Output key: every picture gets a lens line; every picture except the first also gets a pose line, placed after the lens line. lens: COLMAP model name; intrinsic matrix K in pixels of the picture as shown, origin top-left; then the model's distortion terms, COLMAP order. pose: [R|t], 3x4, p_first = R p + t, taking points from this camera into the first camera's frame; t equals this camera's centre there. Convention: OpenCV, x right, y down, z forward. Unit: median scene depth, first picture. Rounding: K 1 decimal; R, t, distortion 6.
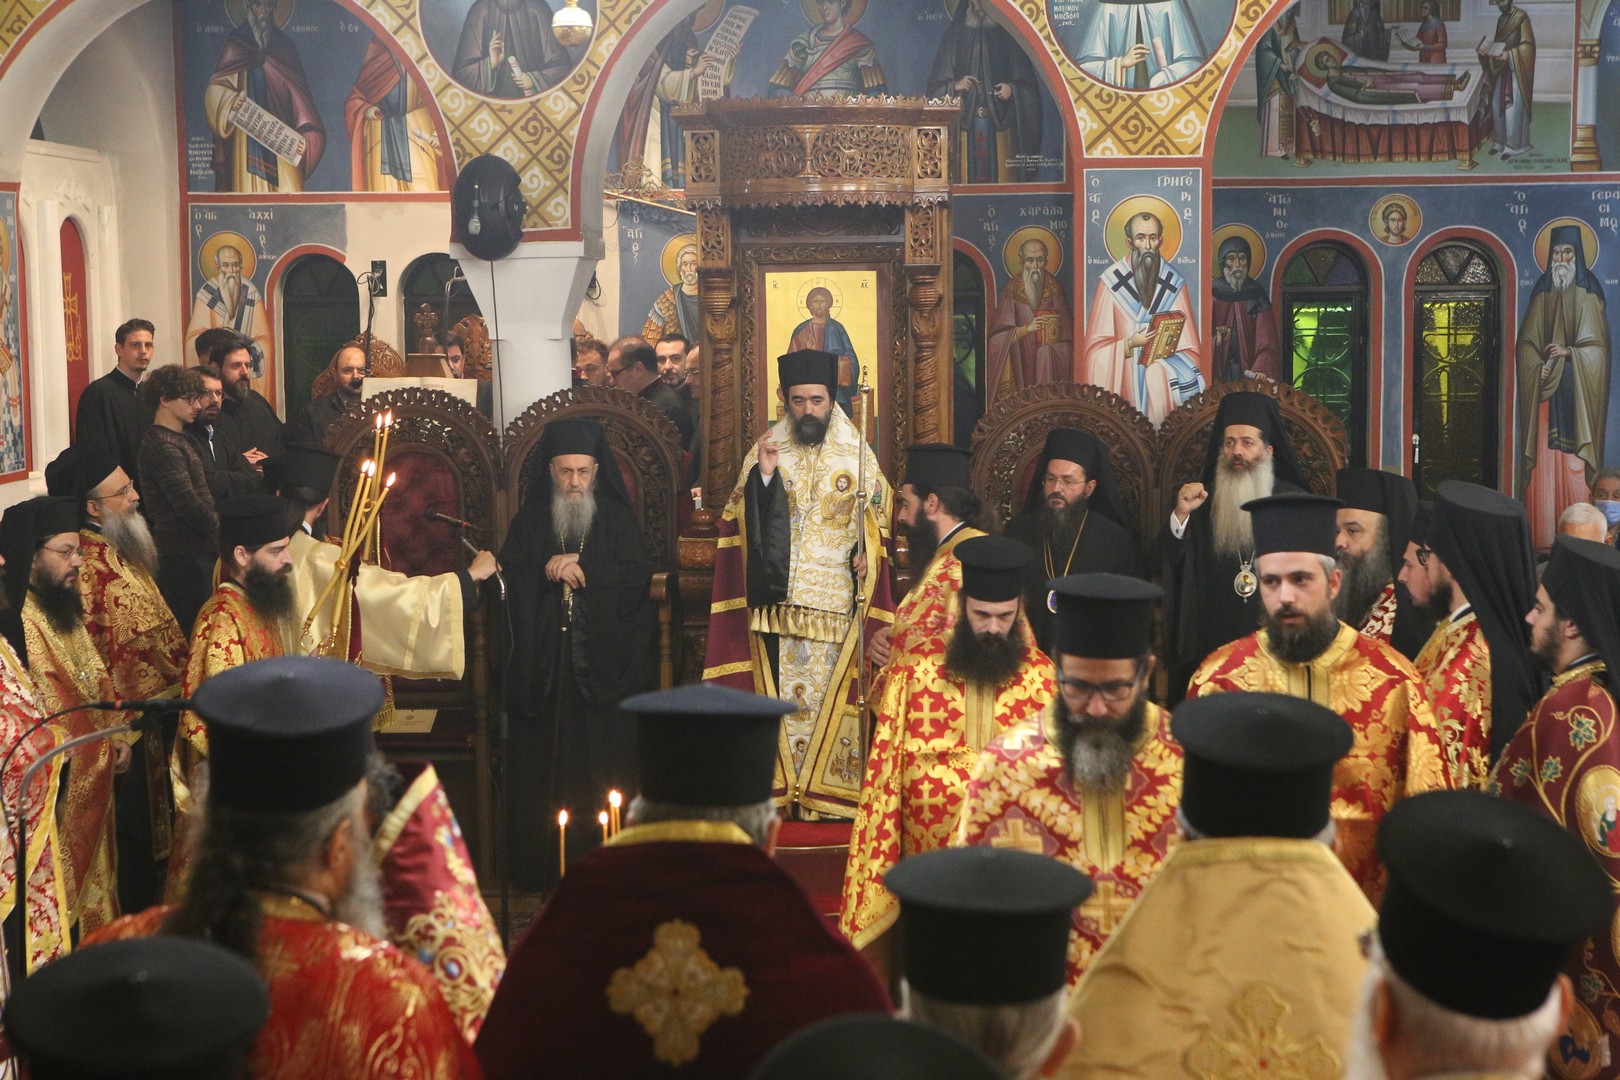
lens RADIAL K [[2794.8, 0, 811.4], [0, 2794.8, 515.9], [0, 0, 1]] dist [0.126601, 0.000000]
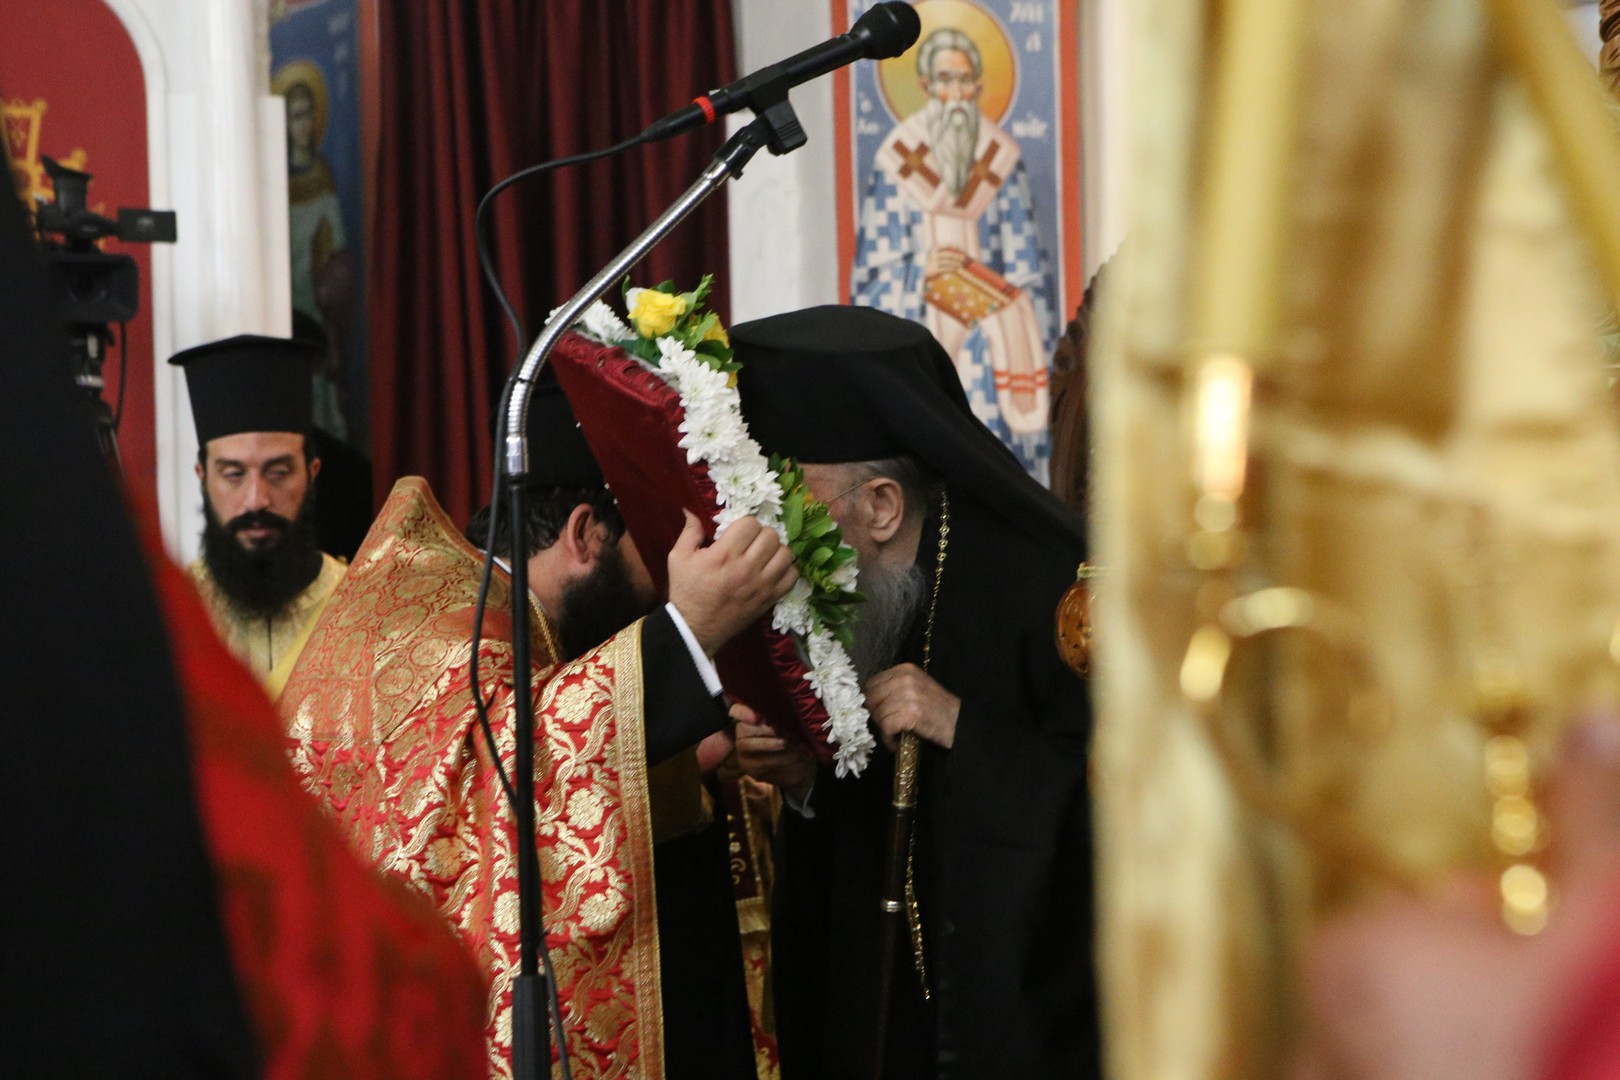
lens RADIAL K [[3057.7, 0, 780.0], [0, 3057.7, 492.5], [0, 0, 1]] dist [0.192053, 0.000000]
pose [[0.401321, -0.047581, -0.914701, 0.191419], [-0.049397, 0.996072, -0.073486, 0.020549], [0.914604, 0.074675, 0.397395, 0.799753]]
